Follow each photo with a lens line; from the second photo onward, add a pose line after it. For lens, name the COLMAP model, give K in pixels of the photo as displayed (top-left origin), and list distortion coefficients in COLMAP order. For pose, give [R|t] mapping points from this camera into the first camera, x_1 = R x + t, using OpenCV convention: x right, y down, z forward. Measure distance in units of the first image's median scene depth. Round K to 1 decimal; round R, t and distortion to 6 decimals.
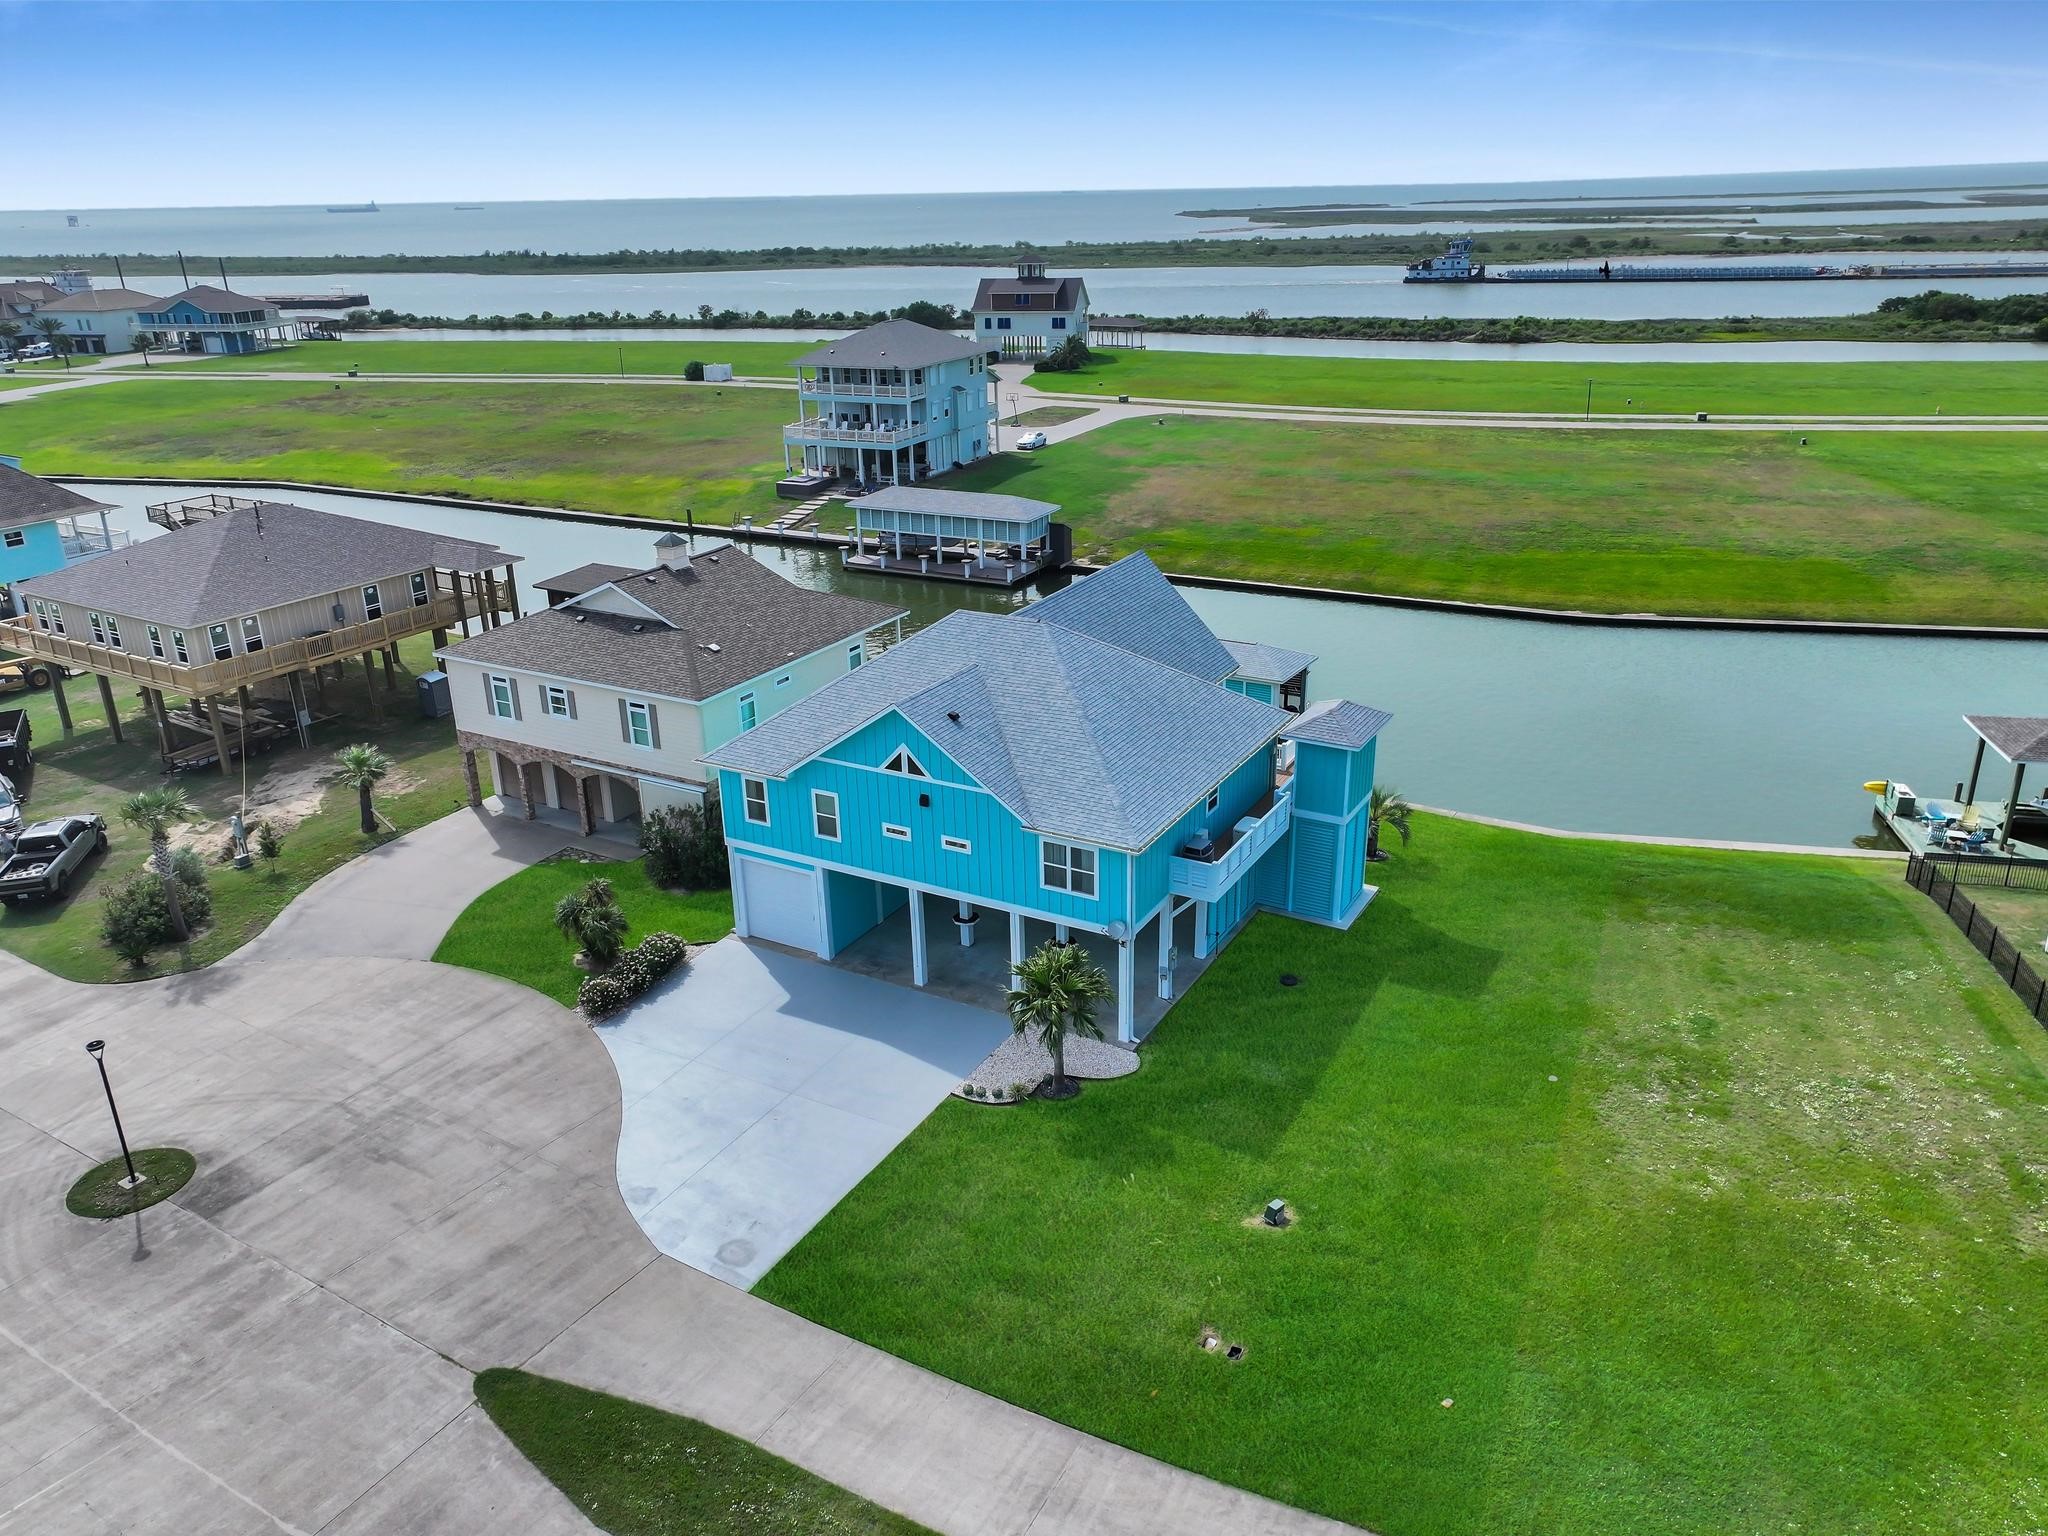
lens RADIAL K [[1446.1, 0, 1024.0], [0, 1446.1, 768.0], [0, 0, 1]] dist [-0.002172, 0.003312]
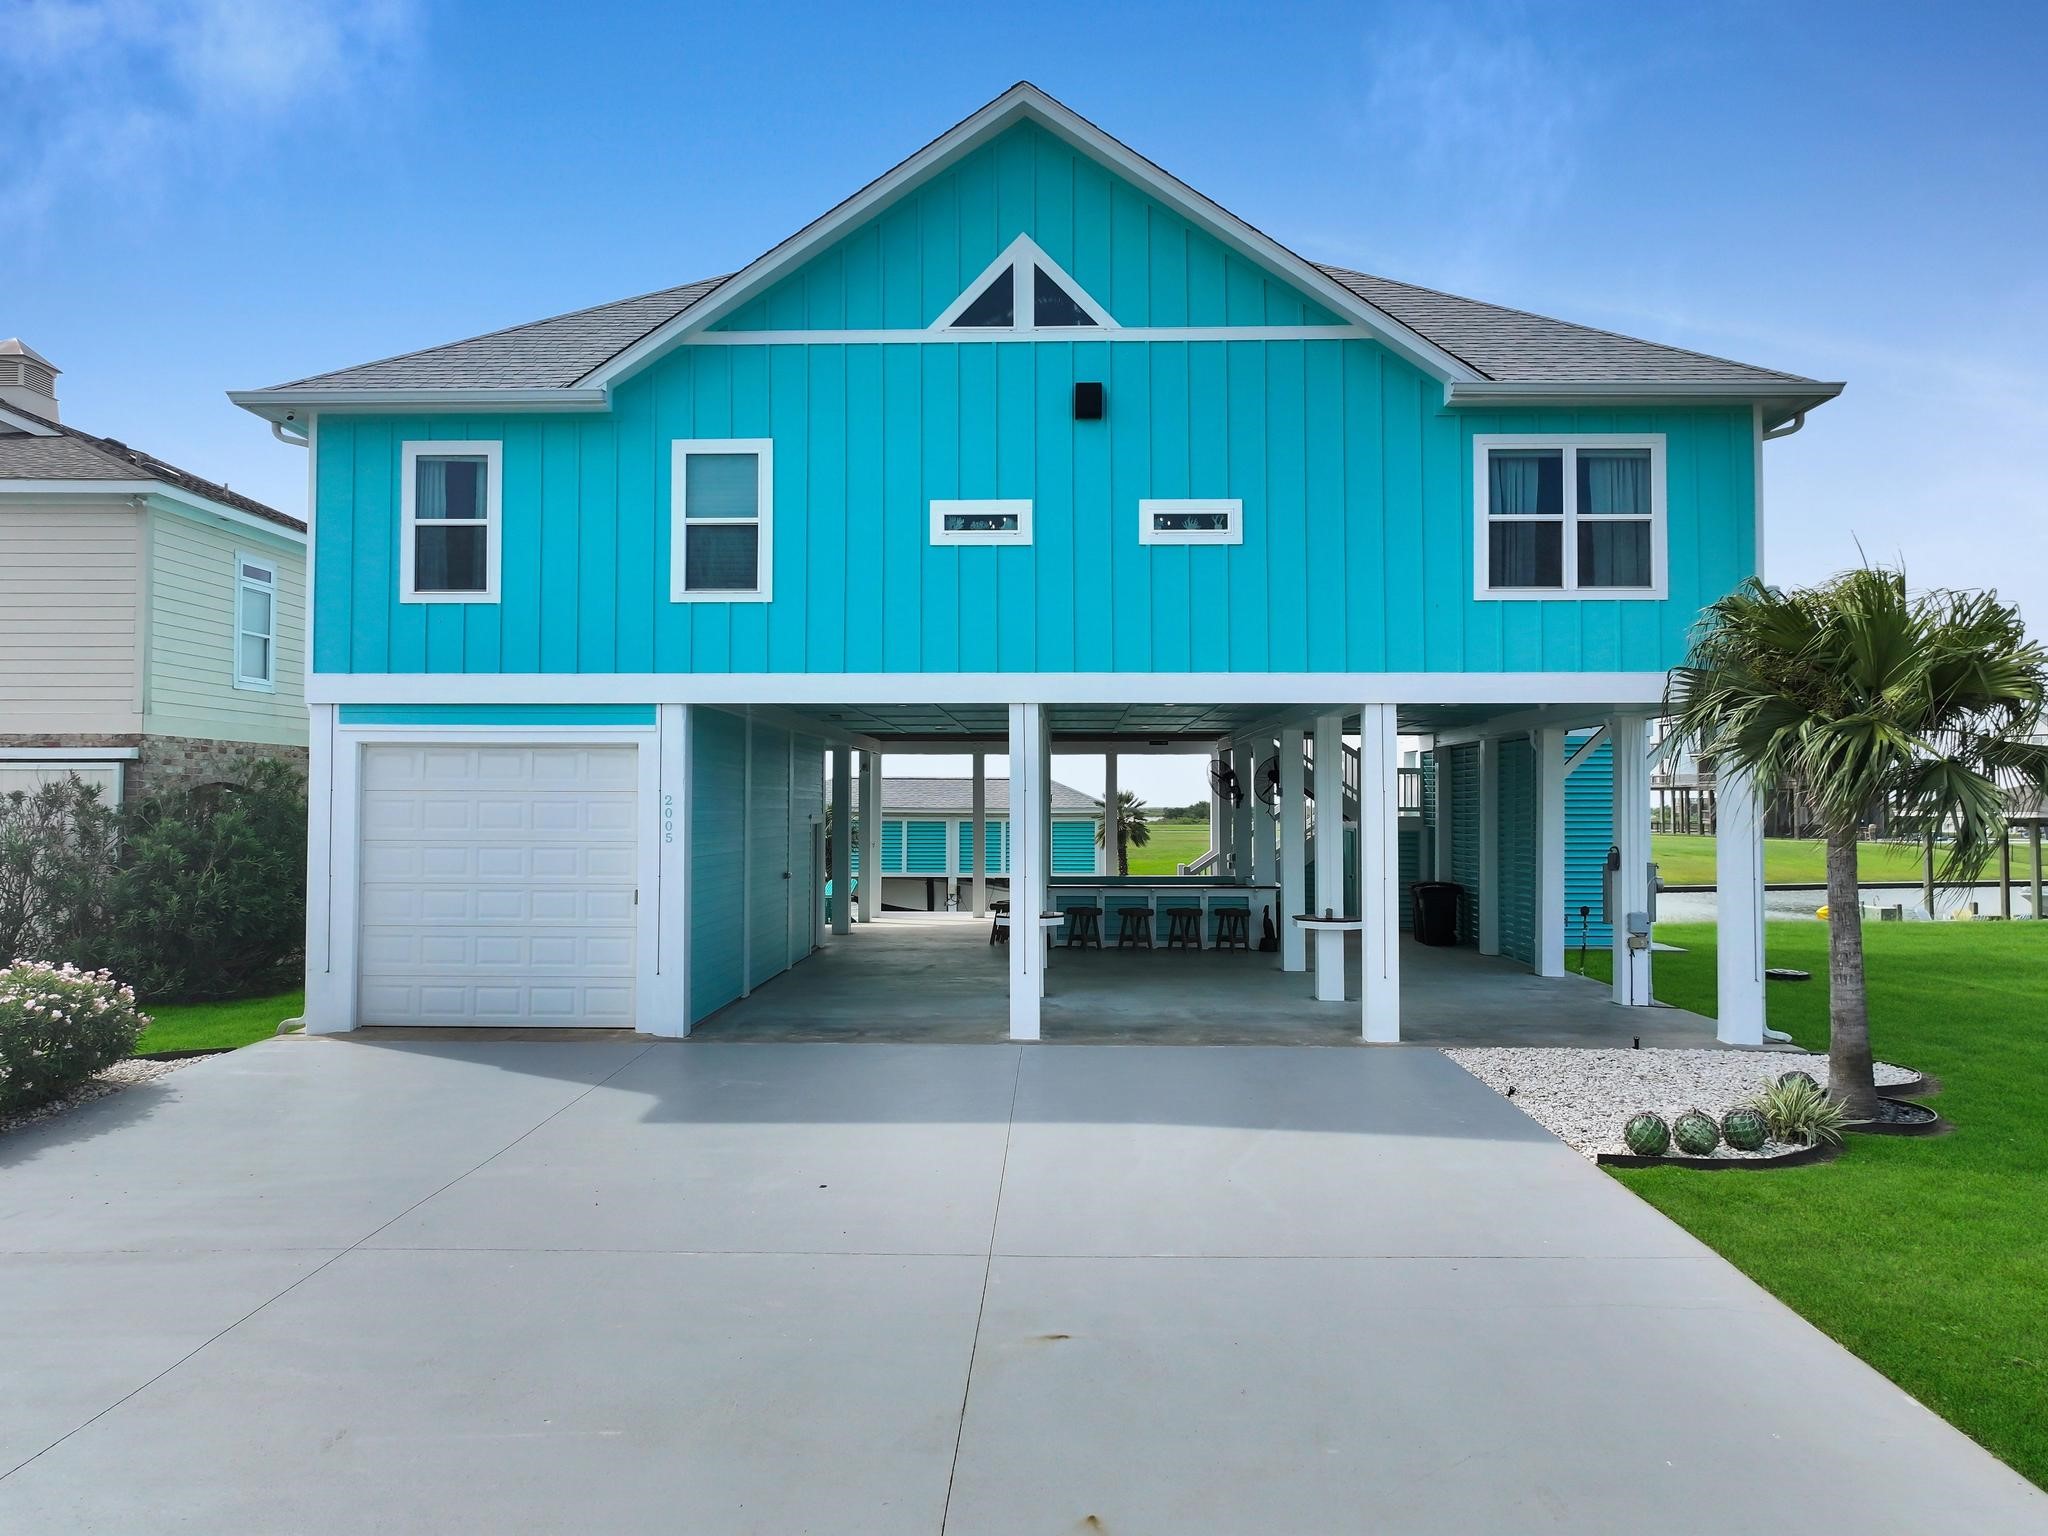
lens RADIAL K [[1446.1, 0, 1024.0], [0, 1446.1, 768.0], [0, 0, 1]] dist [-0.002172, 0.003312]
pose [[0.887361, 0.032780, 0.459909, -0.235470], [0.145222, 0.926832, -0.346256, 0.218007], [-0.437608, 0.374043, 0.817674, 0.759837]]
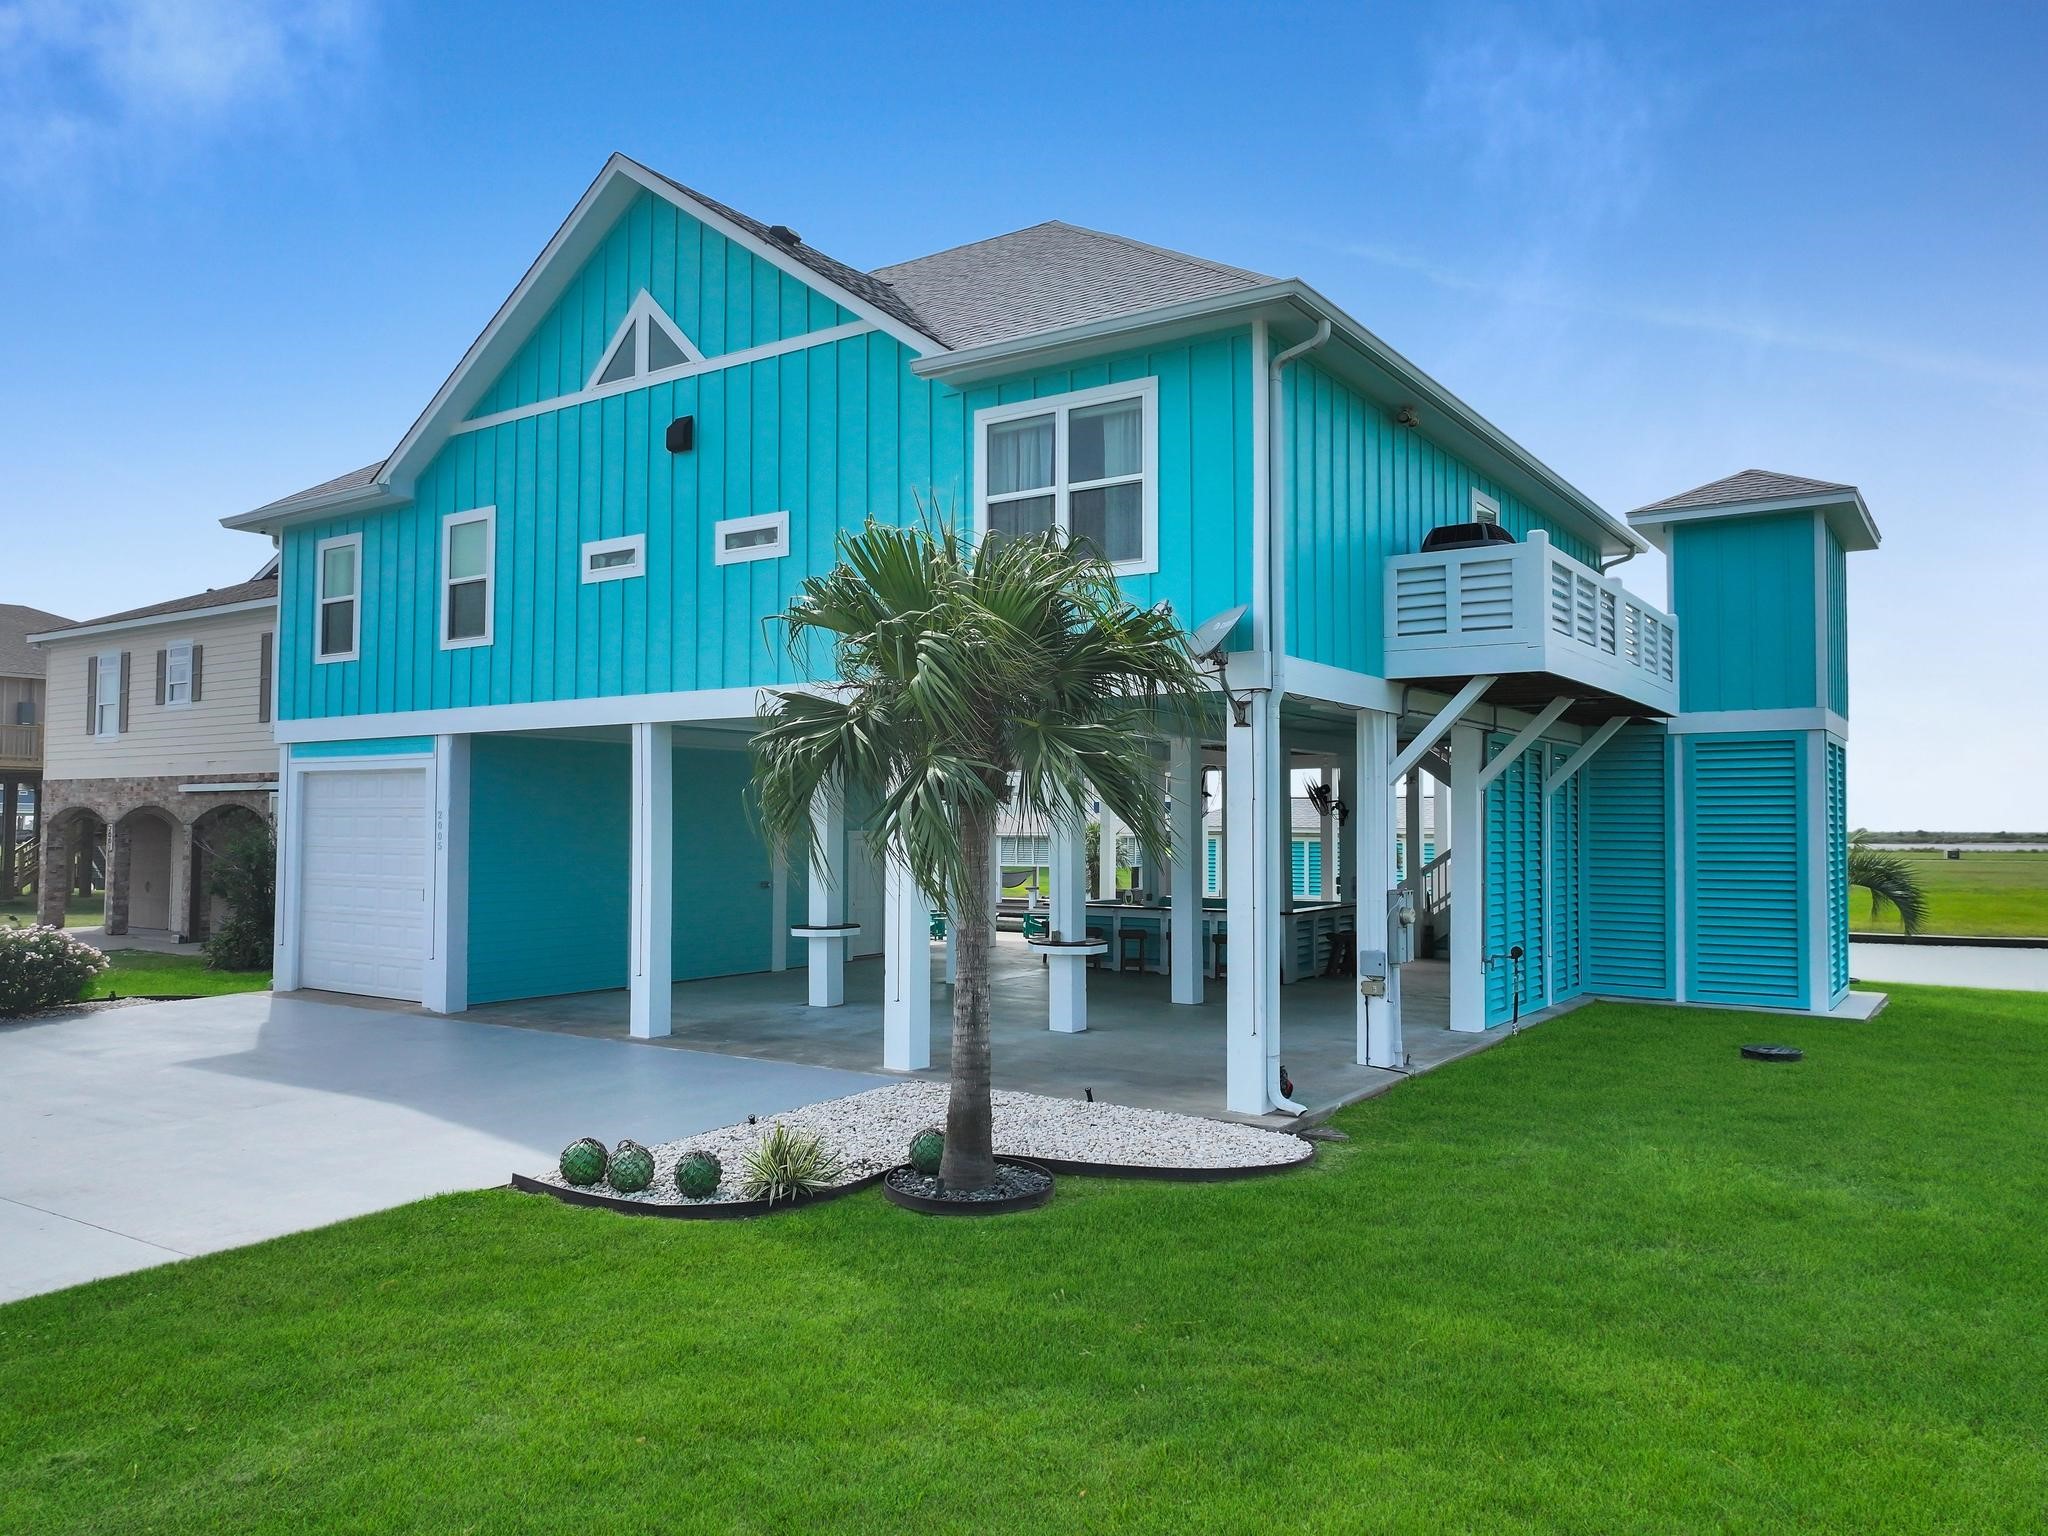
lens RADIAL K [[1446.1, 0, 1024.0], [0, 1446.1, 768.0], [0, 0, 1]] dist [-0.002172, 0.003312]
pose [[0.996161, 0.019425, -0.085352, 0.048076], [-0.051262, 0.919835, -0.388943, 0.233661], [0.070955, 0.391825, 0.917299, 0.708526]]
